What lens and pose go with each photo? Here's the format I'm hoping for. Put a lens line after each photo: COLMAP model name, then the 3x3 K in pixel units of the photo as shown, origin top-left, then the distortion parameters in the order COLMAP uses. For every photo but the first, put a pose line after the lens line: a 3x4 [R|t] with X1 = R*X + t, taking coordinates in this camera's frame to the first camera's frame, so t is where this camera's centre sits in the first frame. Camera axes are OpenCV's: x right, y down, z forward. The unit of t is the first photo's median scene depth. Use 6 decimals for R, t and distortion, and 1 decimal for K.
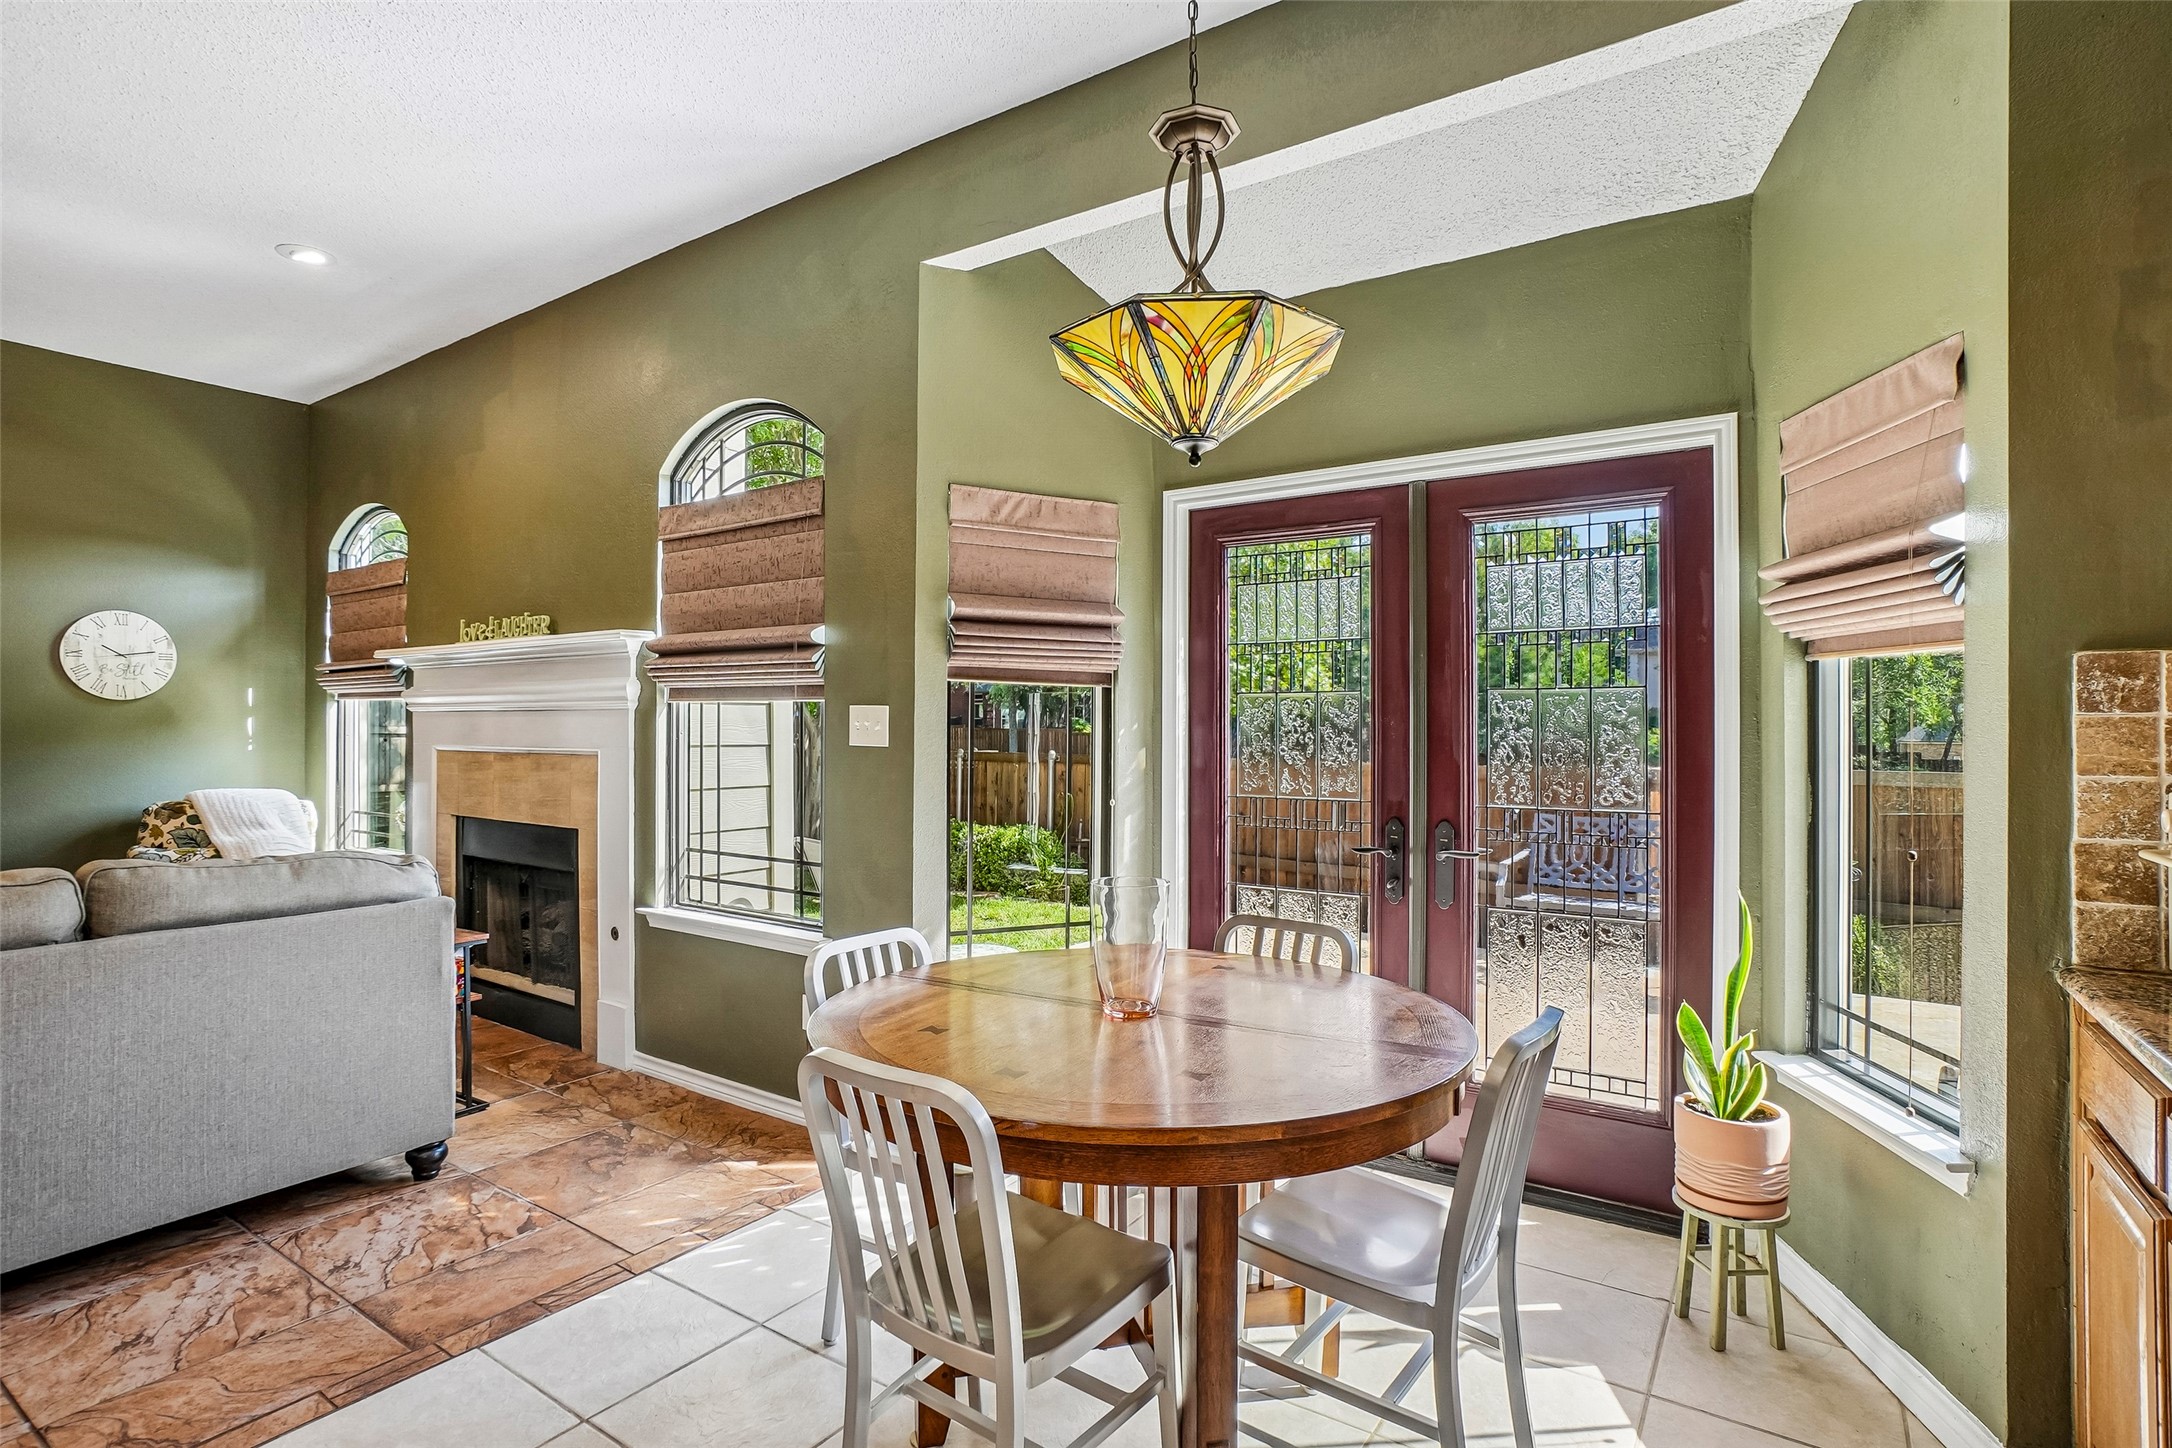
lens RADIAL K [[1073.5, 0, 1068.3], [0, 1073.5, 724.9], [0, 0, 1]] dist [-0.047933, 0.025417]
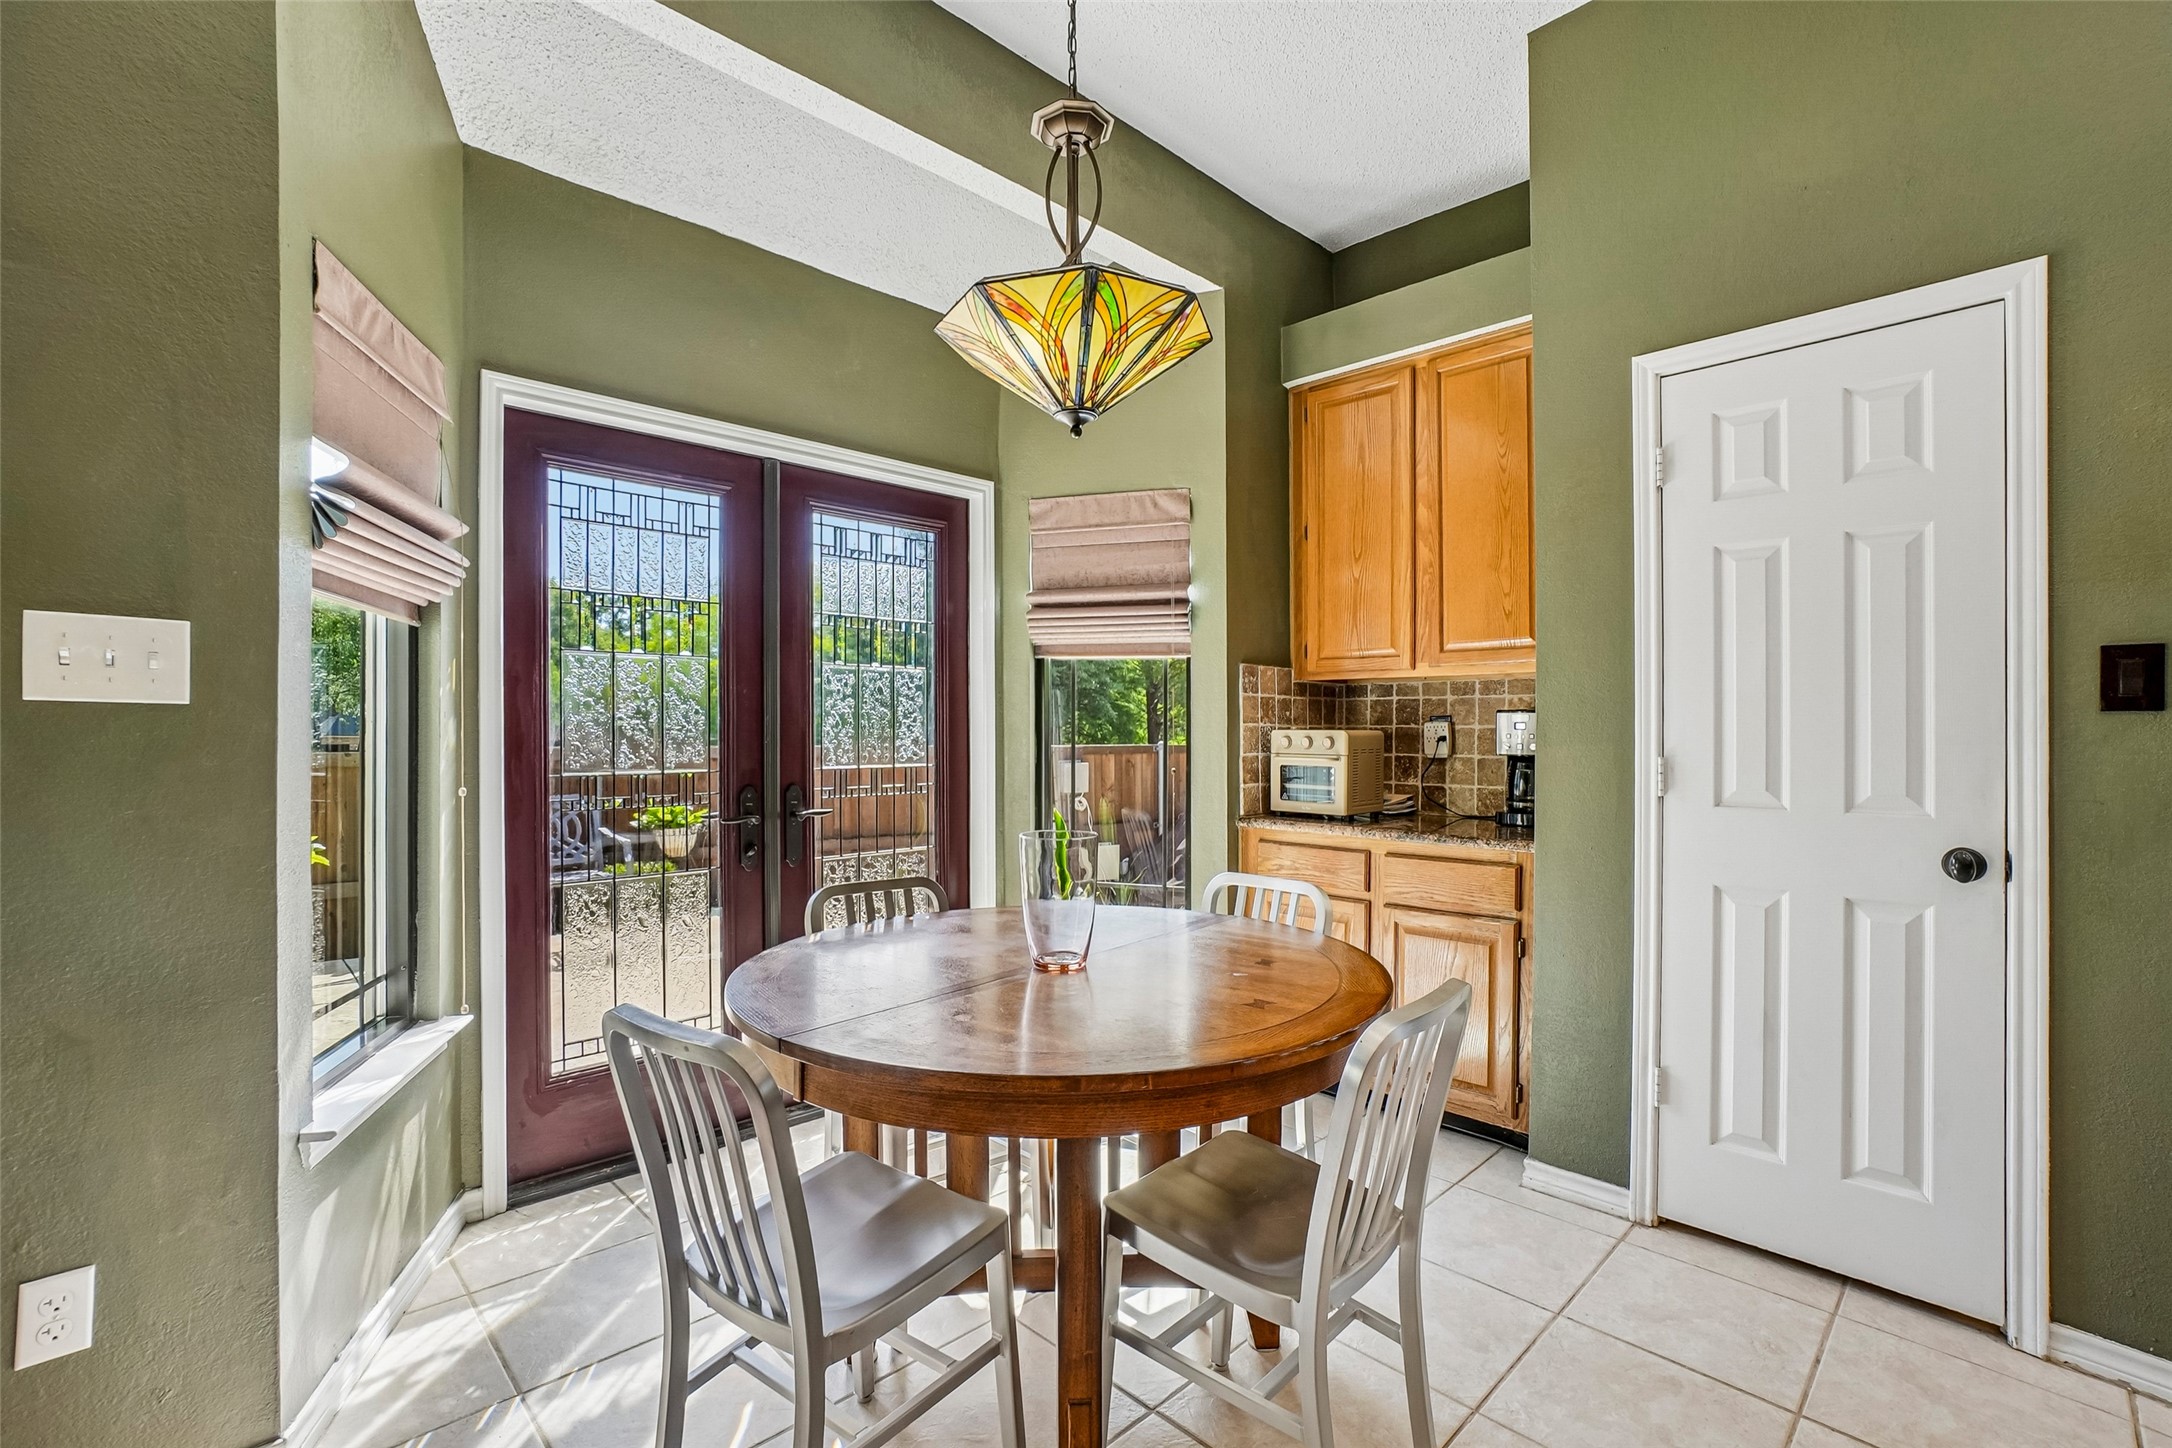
lens RADIAL K [[974.1, 0, 1076.7], [0, 974.1, 729.8], [0, 0, 1]] dist [-0.032274, 0.000333]
pose [[0.196380, -0.004172, 0.980519, -0.547852], [-0.004607, 0.999976, 0.005177, 0.029248], [-0.980517, -0.005534, 0.196356, 0.531293]]
